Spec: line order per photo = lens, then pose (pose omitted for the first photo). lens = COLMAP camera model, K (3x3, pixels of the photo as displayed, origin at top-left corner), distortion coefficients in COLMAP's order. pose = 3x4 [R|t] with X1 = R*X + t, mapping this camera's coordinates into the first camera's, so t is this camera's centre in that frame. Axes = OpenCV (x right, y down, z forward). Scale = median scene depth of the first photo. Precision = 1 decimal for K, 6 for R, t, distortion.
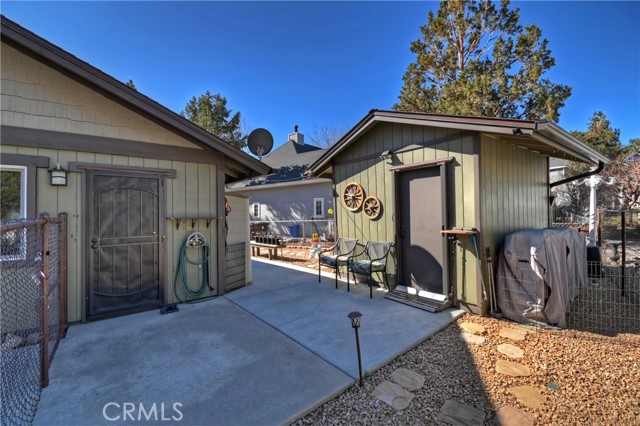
lens RADIAL K [[283.2, 0, 319.1], [0, 283.2, 211.2], [0, 0, 1]] dist [-0.000624, -0.000244]
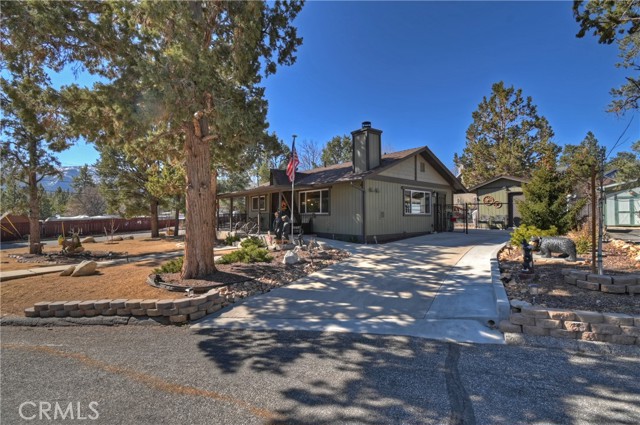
lens RADIAL K [[281.3, 0, 320.0], [0, 281.3, 212.5], [0, 0, 1]] dist [0.000236, -0.000442]
pose [[0.999855, 0.014171, 0.009436, -0.866513], [-0.014123, 0.999887, -0.005144, 0.059509], [-0.009508, 0.005010, 0.999942, -1.006931]]
